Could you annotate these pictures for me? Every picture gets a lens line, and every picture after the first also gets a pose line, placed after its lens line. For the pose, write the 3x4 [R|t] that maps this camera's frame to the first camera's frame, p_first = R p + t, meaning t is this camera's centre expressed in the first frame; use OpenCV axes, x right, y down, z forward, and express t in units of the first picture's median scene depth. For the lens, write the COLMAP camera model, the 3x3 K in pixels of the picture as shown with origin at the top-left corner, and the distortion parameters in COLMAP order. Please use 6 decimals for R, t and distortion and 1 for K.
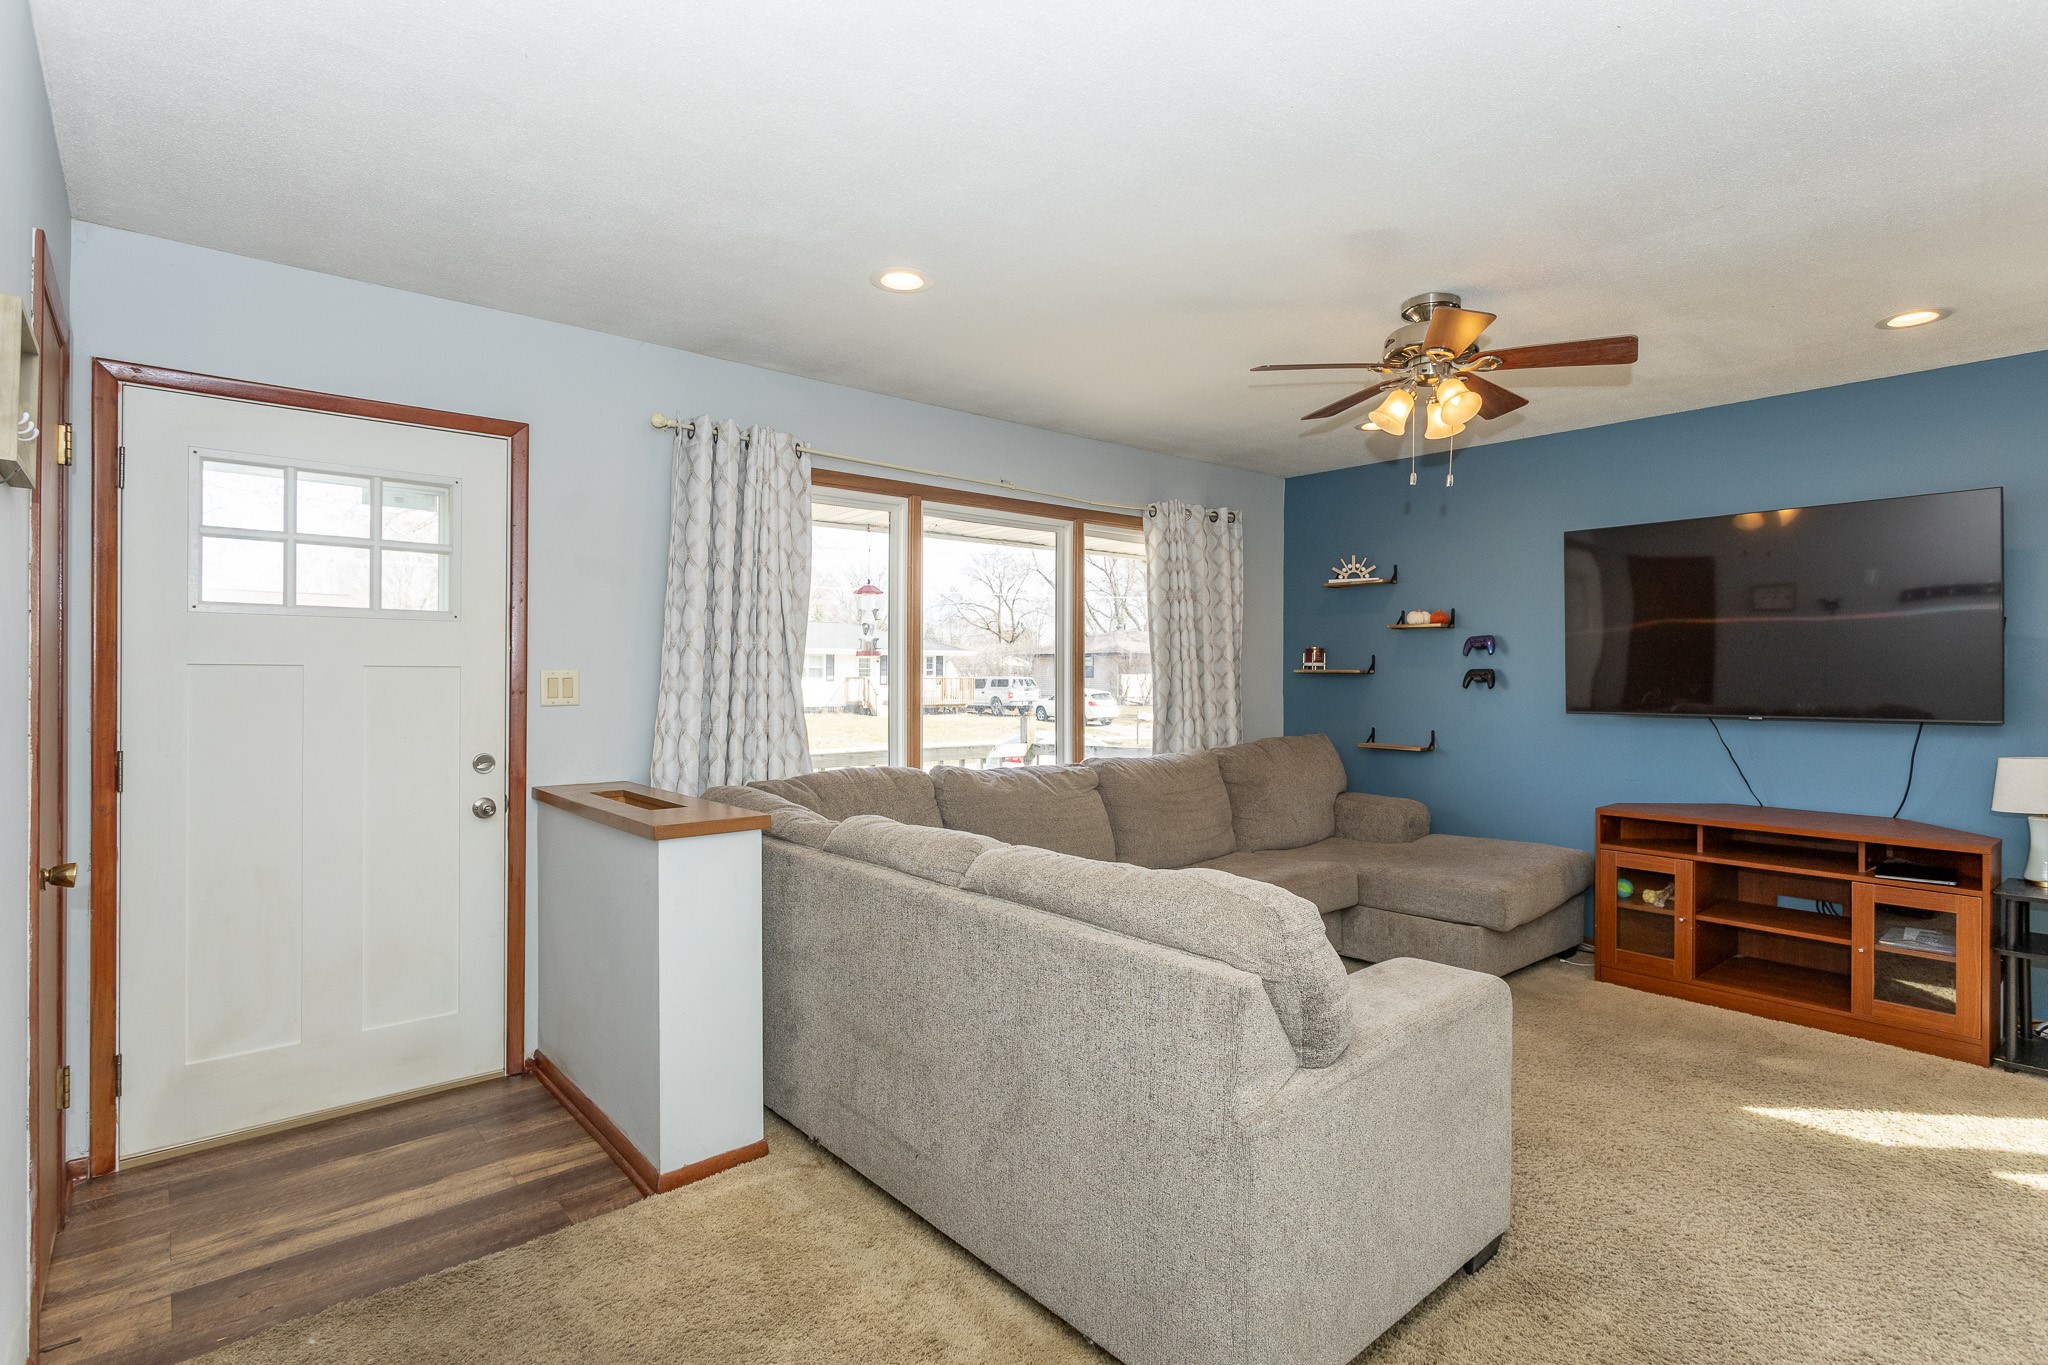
lens RADIAL K [[1012.0, 0, 1029.2], [0, 1012.0, 671.1], [0, 0, 1]] dist [-0.002718, 0.001630]
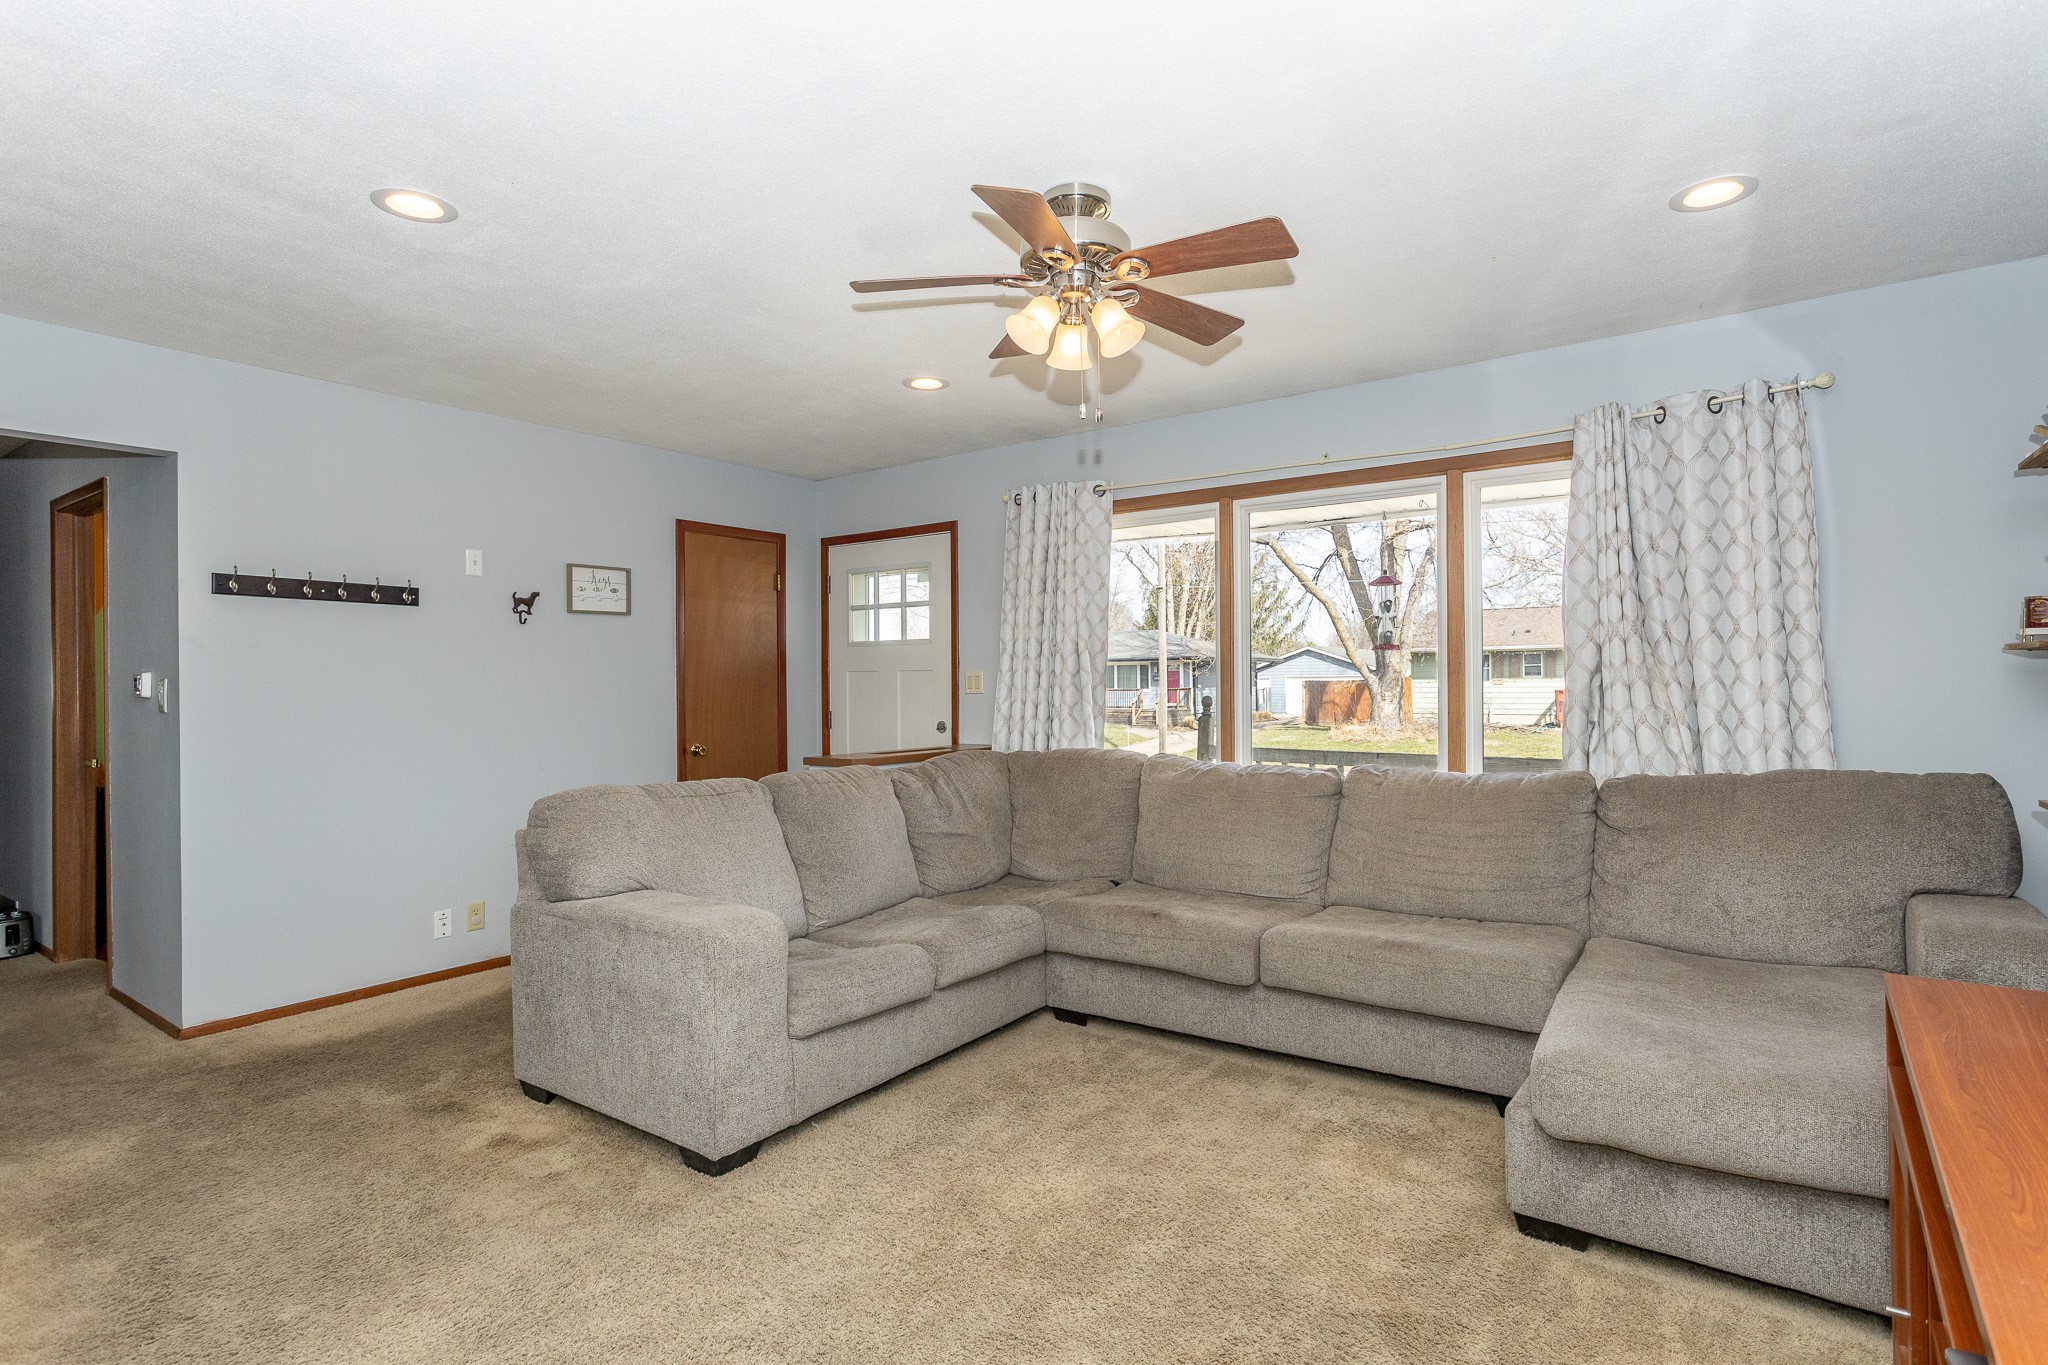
lens RADIAL K [[1006.8, 0, 1024.0], [0, 1006.8, 682.5], [0, 0, 1]] dist [-0.005496, 0.000597]
pose [[0.230213, -0.005389, -0.973125, 1.032667], [0.012849, 0.999914, -0.002498, 0.020117], [0.973056, -0.011929, 0.230262, 0.684909]]
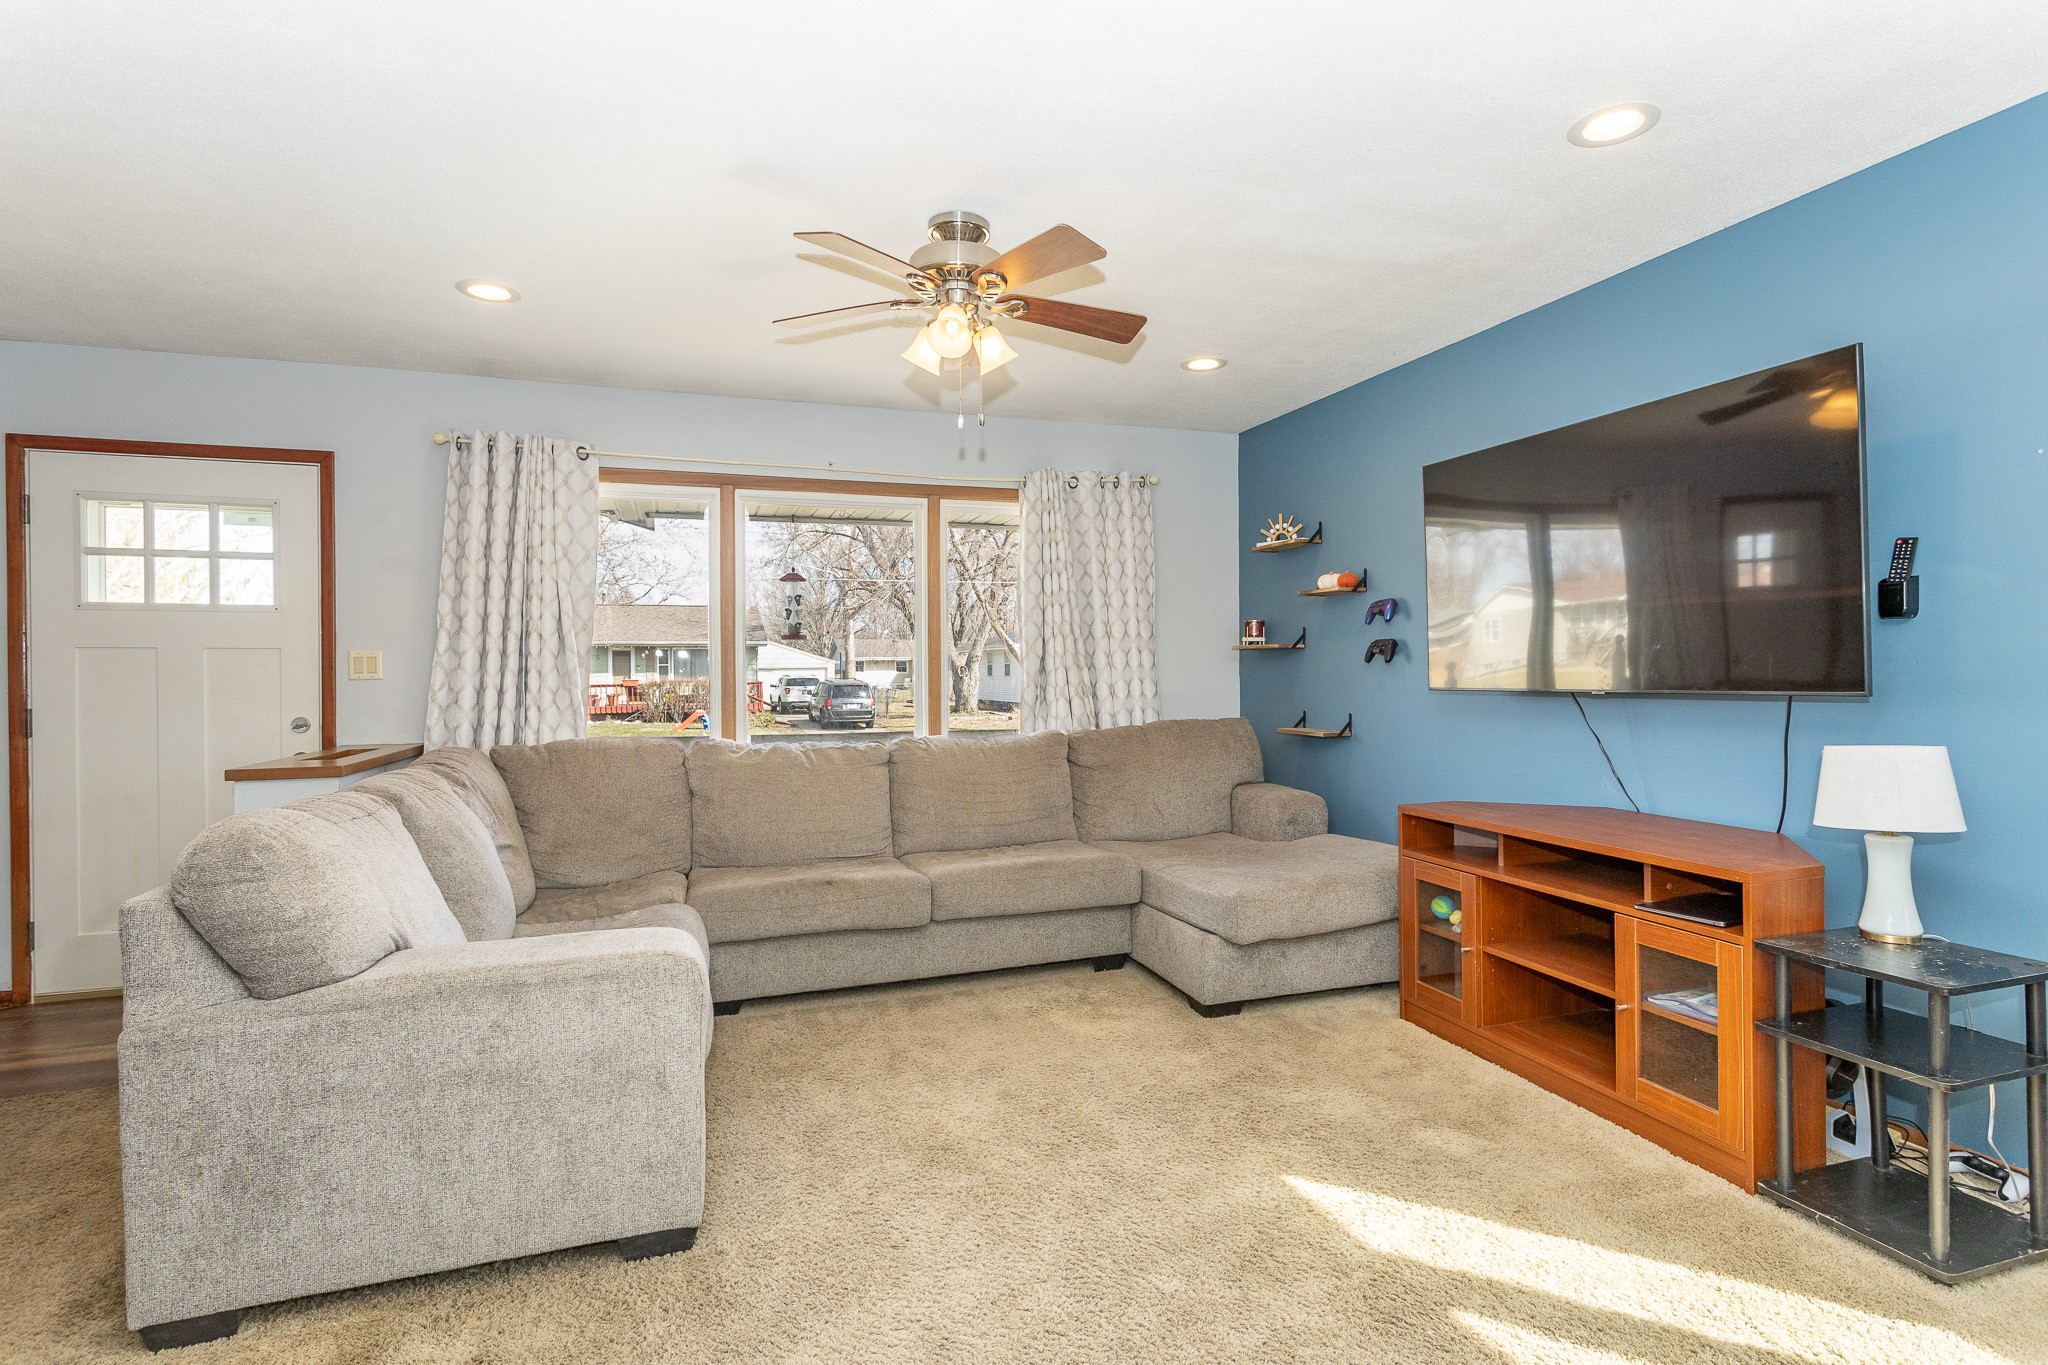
lens RADIAL K [[1006.8, 0, 1024.0], [0, 1006.8, 682.5], [0, 0, 1]] dist [-0.005496, 0.000597]
pose [[0.925968, -0.004089, -0.377581, 0.698547], [0.010174, 0.999849, 0.014121, 0.026601], [0.377466, -0.016917, 0.925869, 0.170130]]
